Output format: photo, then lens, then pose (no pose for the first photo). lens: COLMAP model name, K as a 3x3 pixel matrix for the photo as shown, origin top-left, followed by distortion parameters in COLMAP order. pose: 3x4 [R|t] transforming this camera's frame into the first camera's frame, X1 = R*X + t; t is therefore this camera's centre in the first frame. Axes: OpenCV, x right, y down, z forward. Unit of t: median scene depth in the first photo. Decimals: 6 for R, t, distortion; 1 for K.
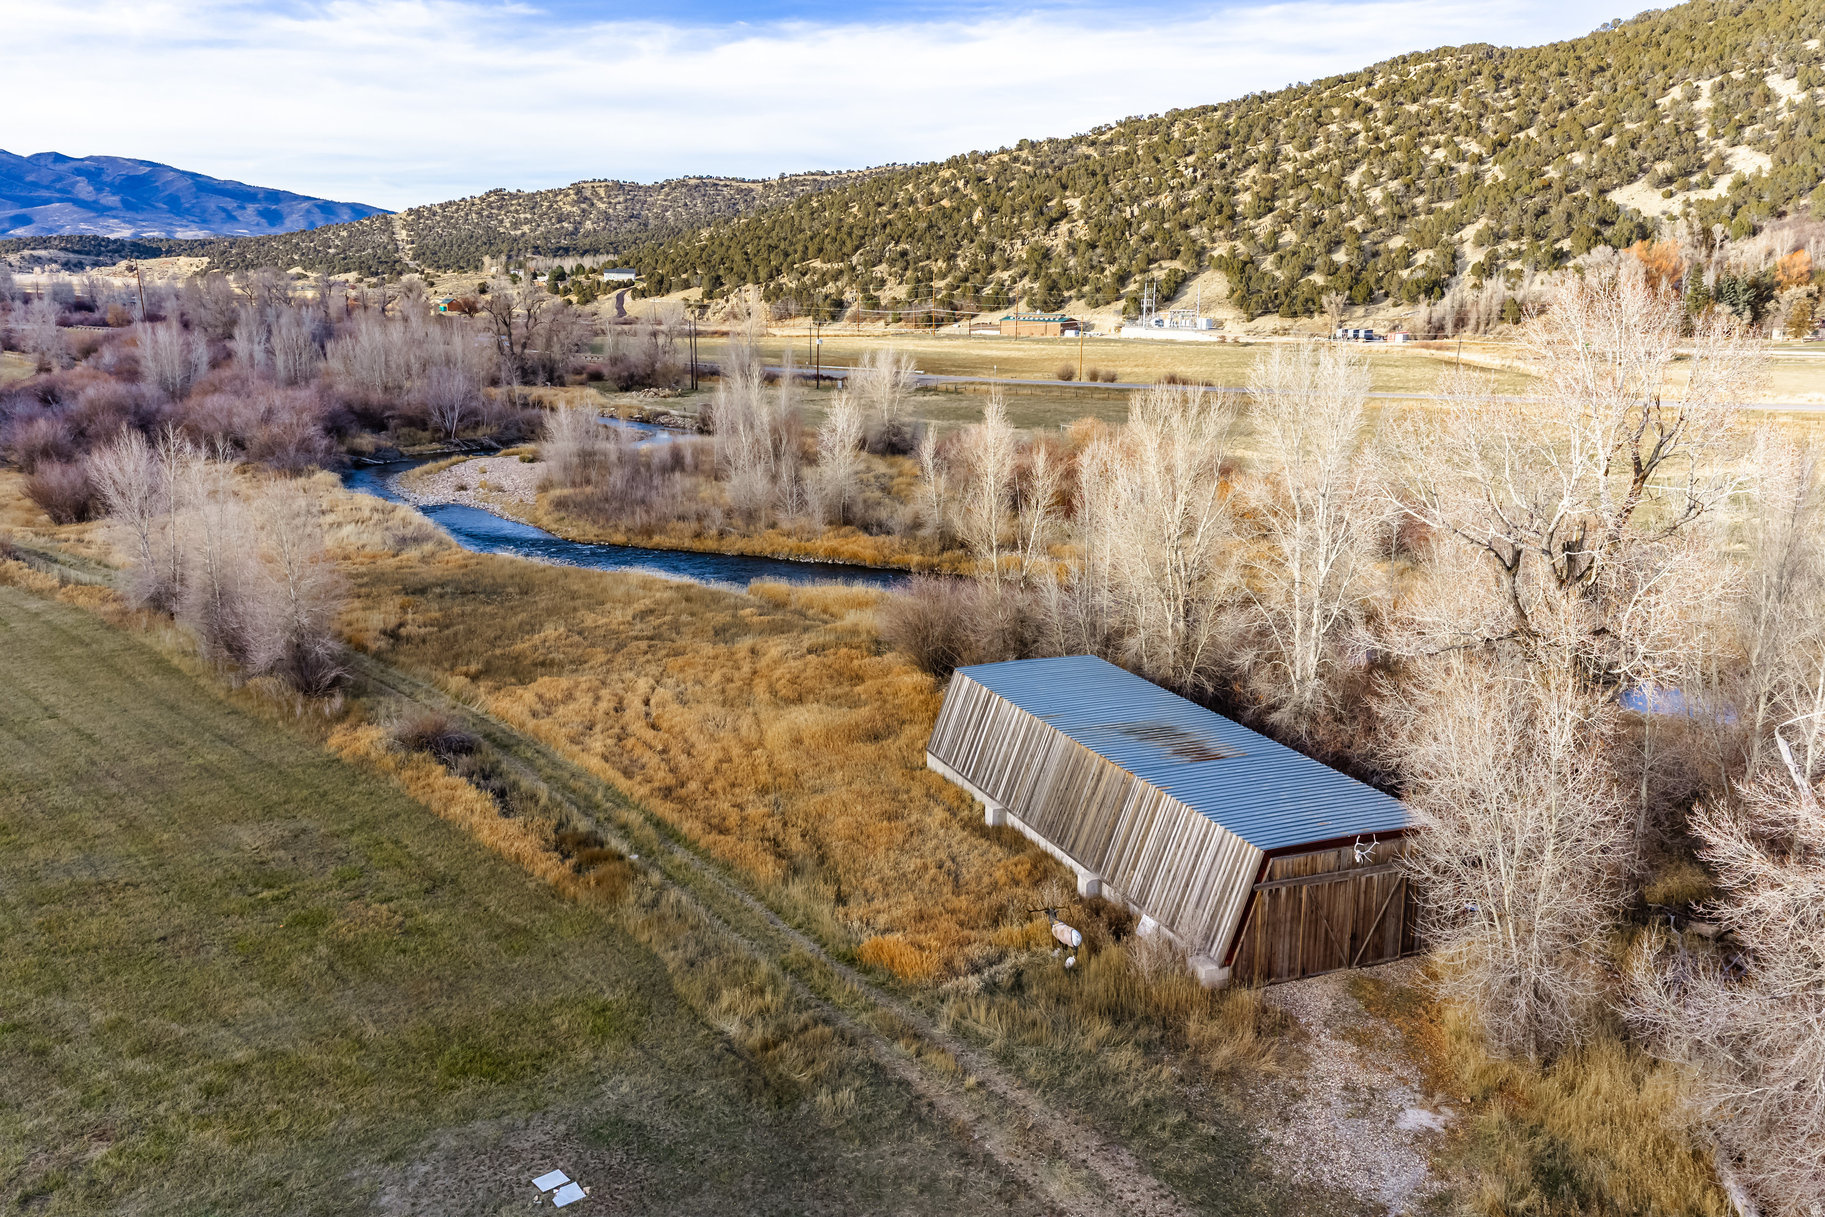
lens RADIAL K [[1490.4, 0, 914.0], [0, 1490.4, 617.0], [0, 0, 1]] dist [0.113226, -0.037887]
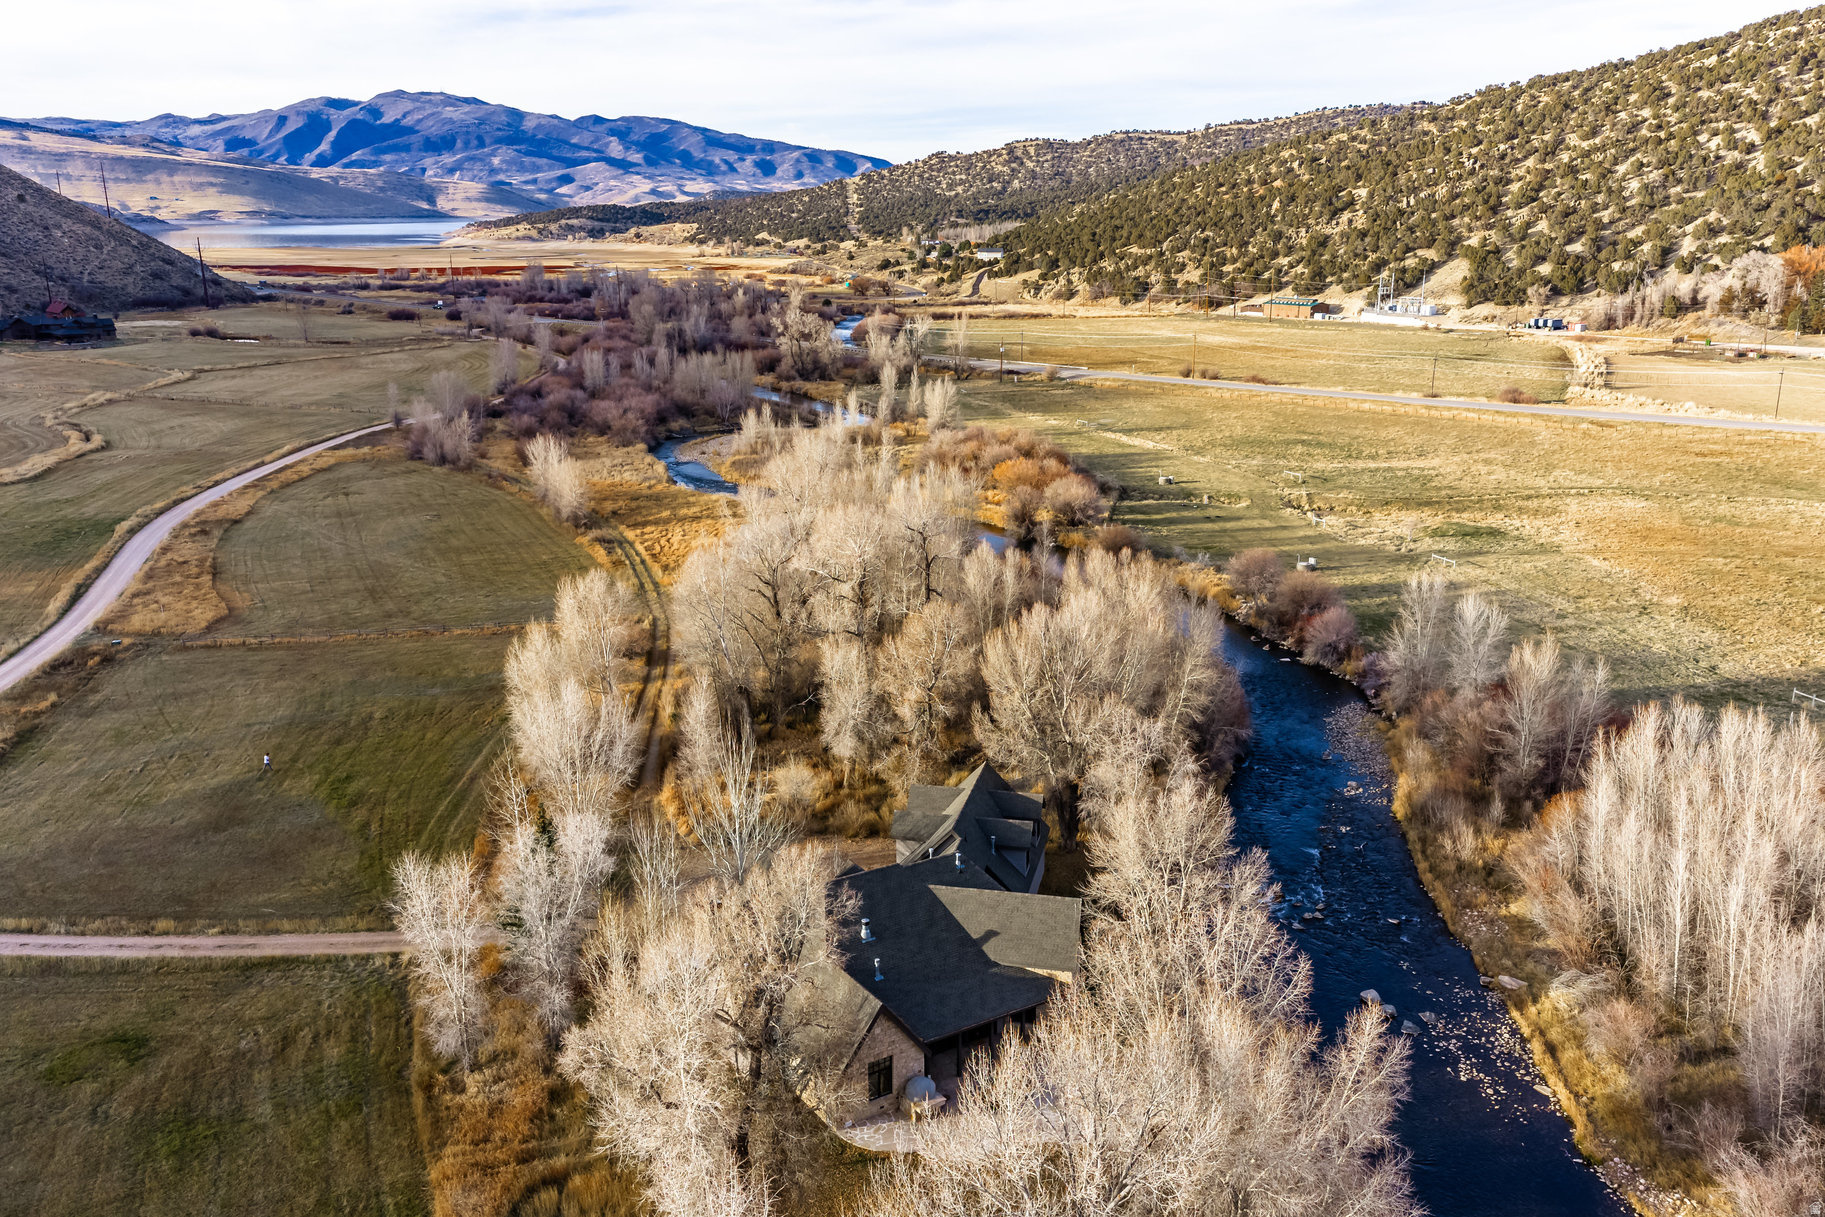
lens RADIAL K [[1530.3, 0, 915.2], [0, 1530.3, 613.8], [0, 0, 1]] dist [0.107988, -0.026898]
pose [[0.956061, 0.060130, -0.286935, 0.144343], [-0.050383, 0.997878, 0.041240, 0.007572], [0.288806, -0.024972, 0.957062, -0.223072]]
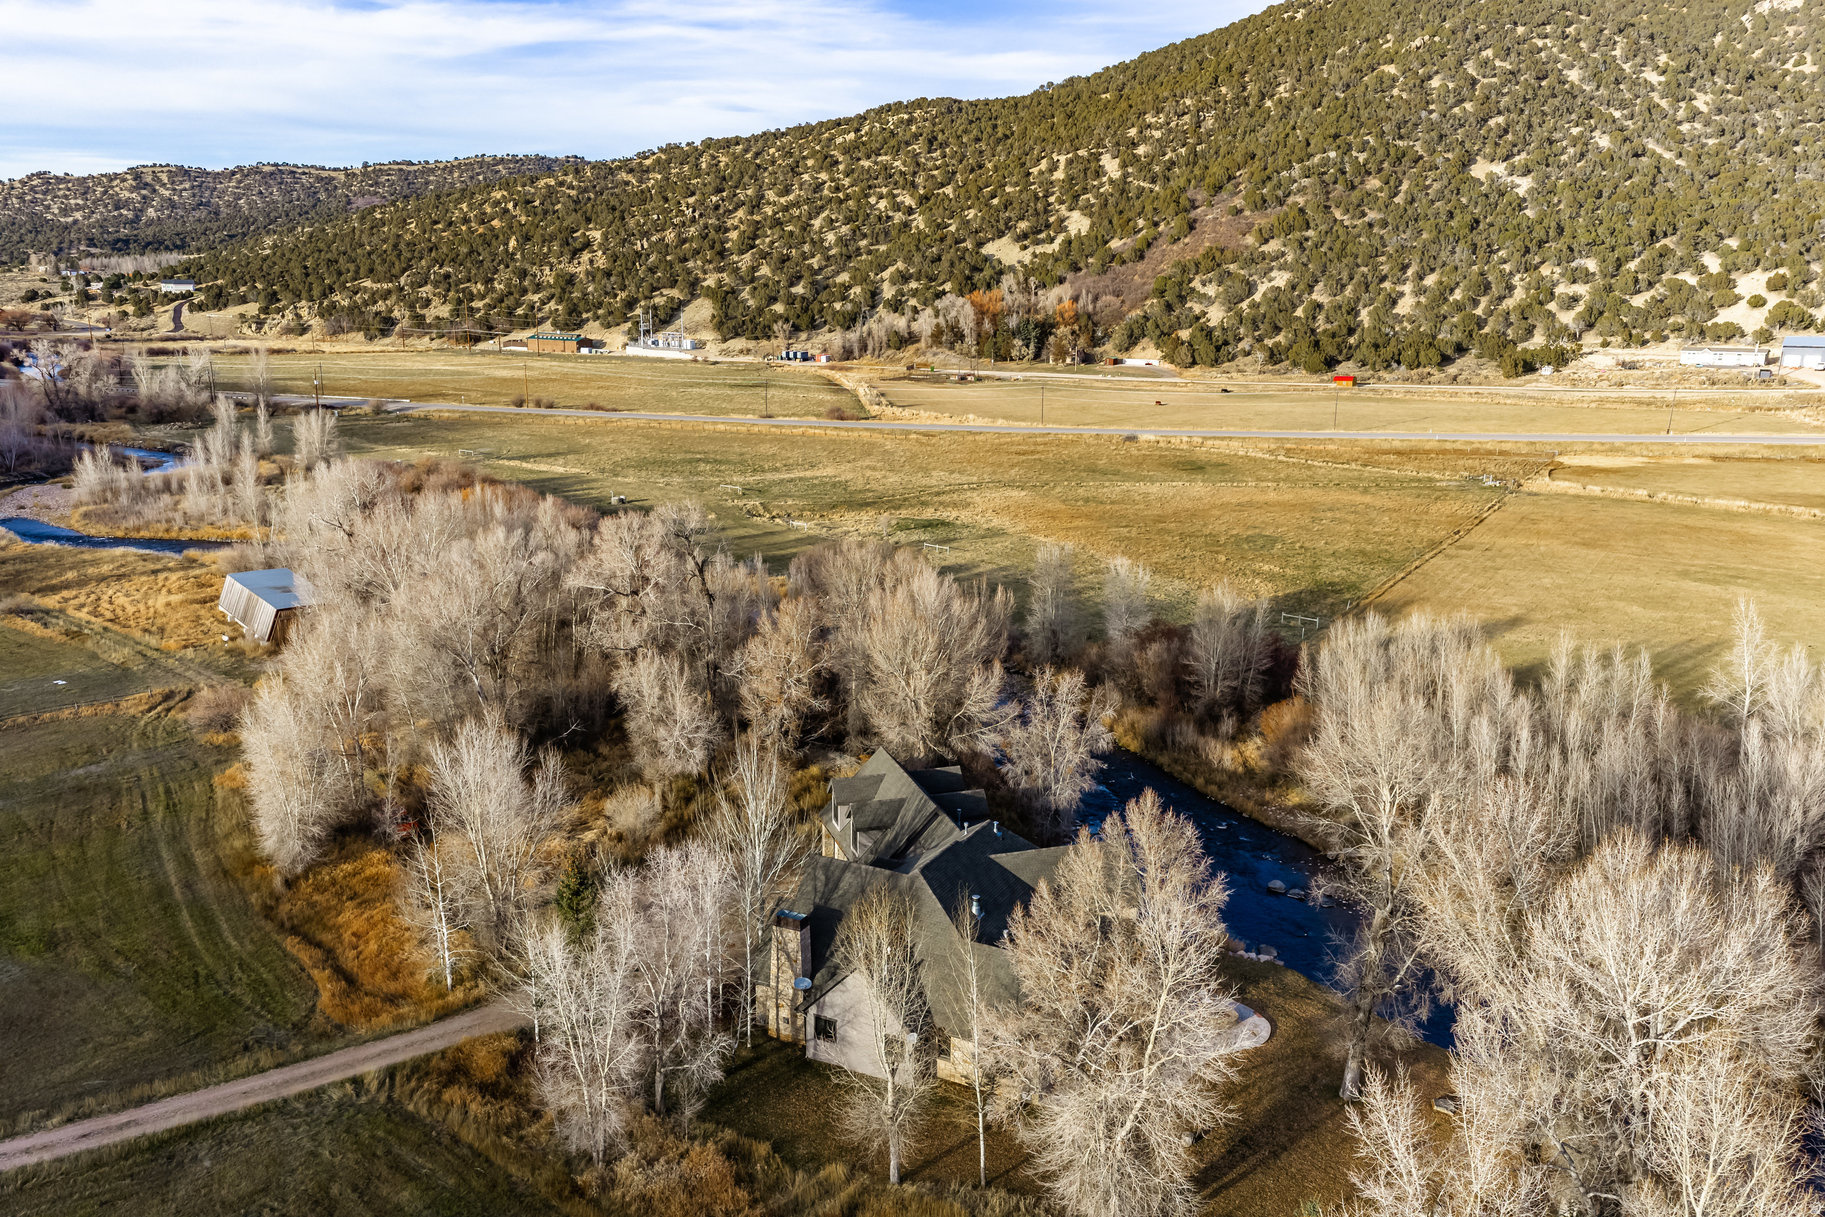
lens RADIAL K [[1490.4, 0, 914.0], [0, 1490.4, 617.0], [0, 0, 1]] dist [0.113226, -0.037887]
pose [[0.972443, -0.057731, 0.225880, 0.066897], [0.054243, 0.998294, 0.021623, 0.012958], [-0.226742, -0.008775, 0.973915, -0.221053]]
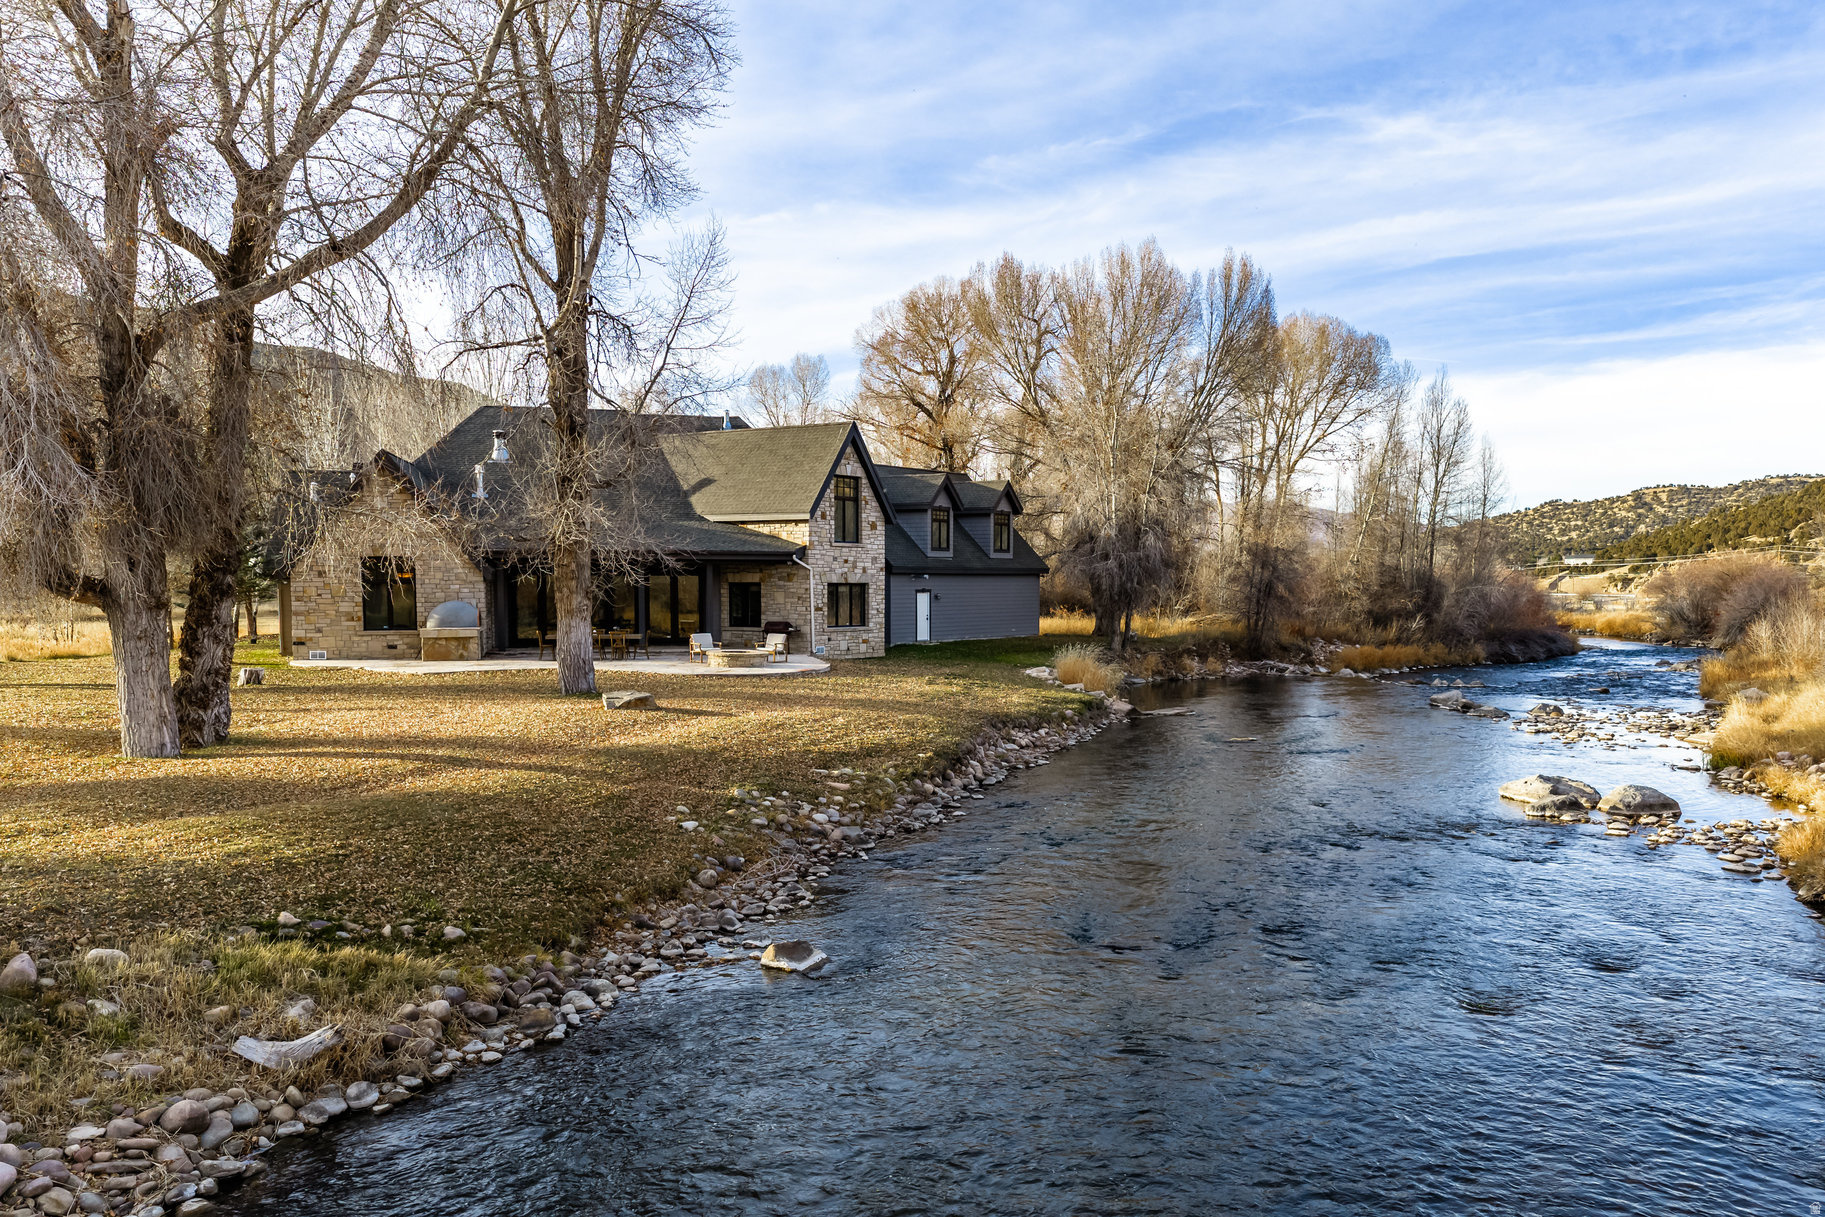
lens RADIAL K [[1514.6, 0, 1005.0], [0, 1514.6, 629.8], [0, 0, 1]] dist [0.169931, -0.068104]
pose [[0.804700, 0.011936, -0.593562, 0.176658], [-0.128570, 0.979575, -0.154606, 0.062333], [0.579593, 0.200726, 0.789798, -0.141272]]
